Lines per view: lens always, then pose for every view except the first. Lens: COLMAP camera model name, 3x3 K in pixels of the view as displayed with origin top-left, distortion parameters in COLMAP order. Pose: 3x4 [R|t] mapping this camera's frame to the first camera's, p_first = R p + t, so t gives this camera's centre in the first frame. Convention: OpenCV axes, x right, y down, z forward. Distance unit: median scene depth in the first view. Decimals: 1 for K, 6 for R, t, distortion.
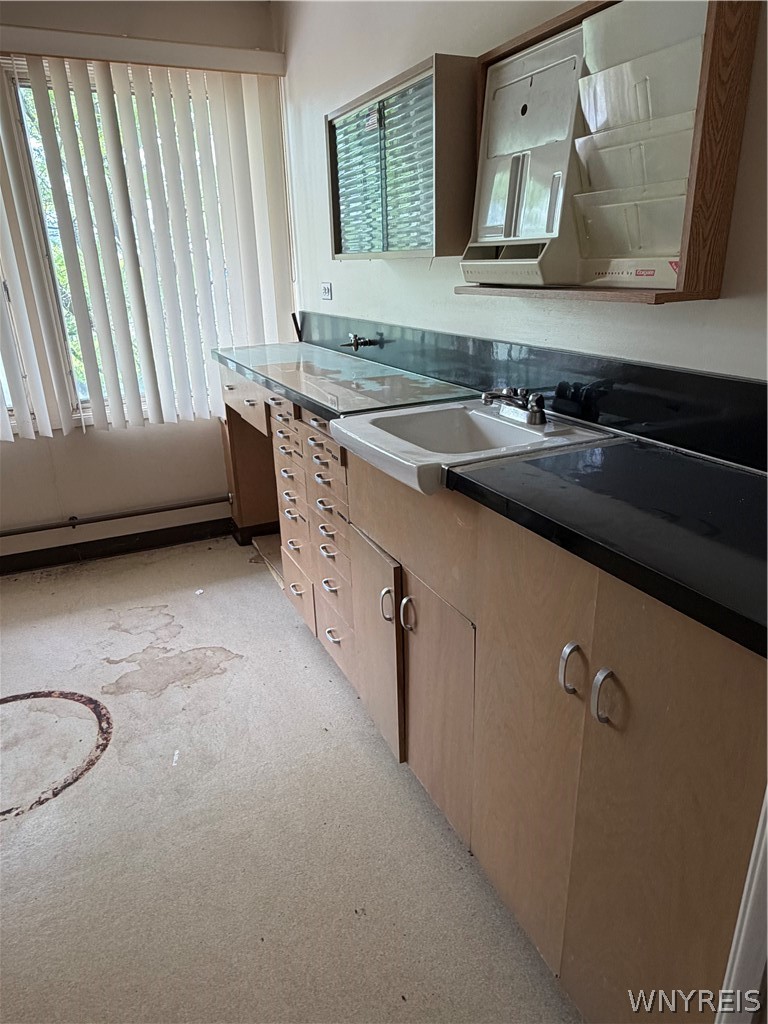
lens RADIAL K [[652.0, 0, 382.7], [0, 652.0, 509.8], [0, 0, 1]] dist [-0.004598, -0.002098]
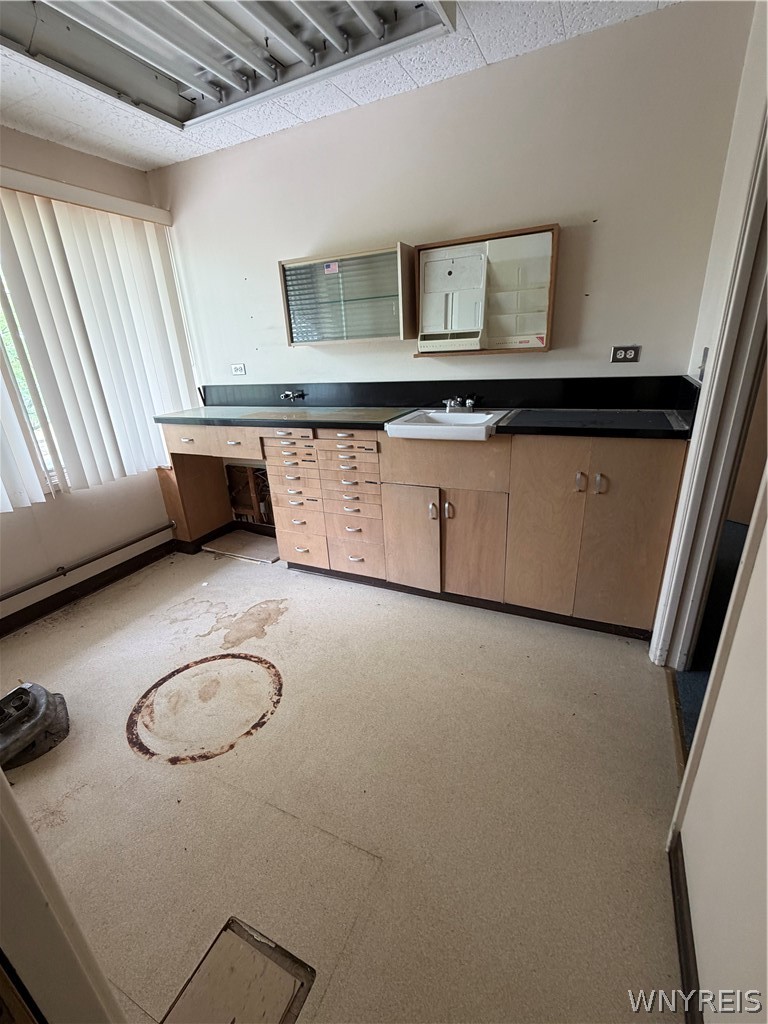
lens RADIAL K [[446.2, 0, 368.4], [0, 446.2, 511.0], [0, 0, 1]] dist [0.002544, 0.000339]
pose [[0.783929, -0.236662, 0.573974, -0.580803], [0.253476, 0.965939, 0.052083, 0.014370], [-0.566750, 0.104660, 0.817215, -0.007634]]
